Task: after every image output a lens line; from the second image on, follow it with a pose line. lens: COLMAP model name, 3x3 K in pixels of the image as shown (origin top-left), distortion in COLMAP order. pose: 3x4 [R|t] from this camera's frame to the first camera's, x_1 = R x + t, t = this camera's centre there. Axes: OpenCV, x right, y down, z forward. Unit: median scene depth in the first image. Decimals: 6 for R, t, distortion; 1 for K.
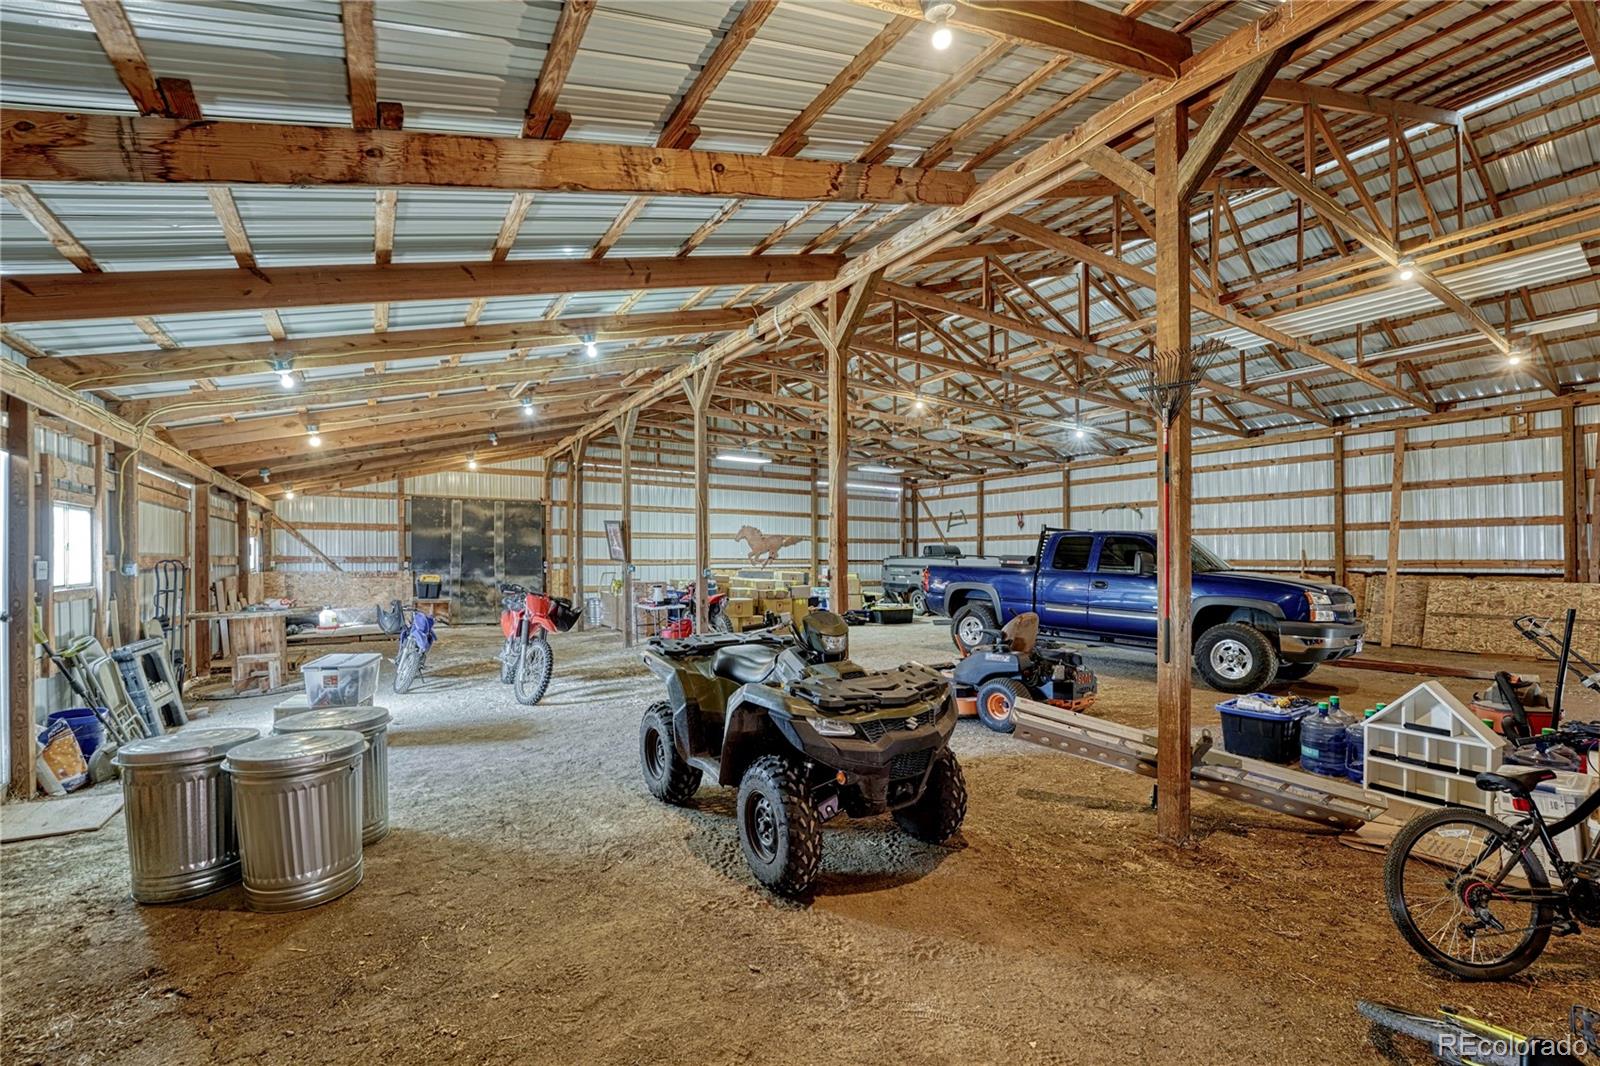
lens RADIAL K [[668.9, 0, 804.3], [0, 668.9, 551.2], [0, 0, 1]] dist [-0.000237, -0.000035]
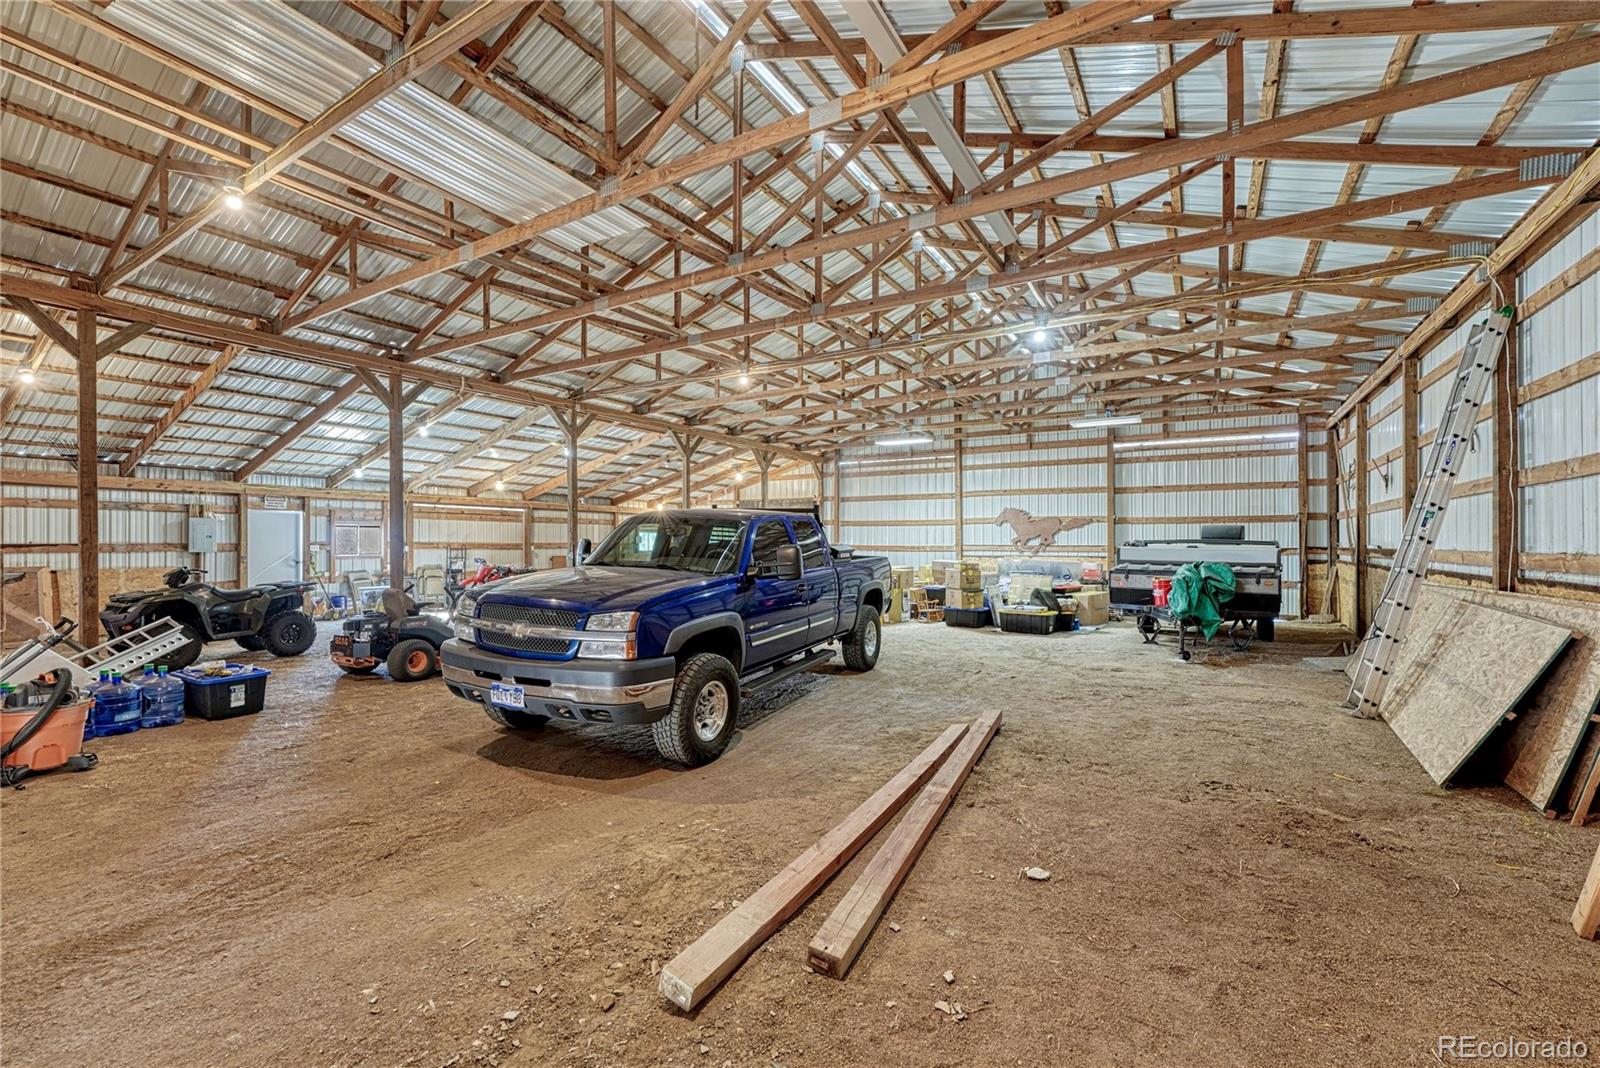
lens RADIAL K [[668.9, 0, 804.3], [0, 668.9, 552.2], [0, 0, 1]] dist [-0.000237, -0.000035]
pose [[0.441674, 0.006417, -0.897153, 0.583406], [0.005854, 0.999933, 0.010034, 0.009478], [0.897157, -0.009684, 0.441607, 0.373988]]
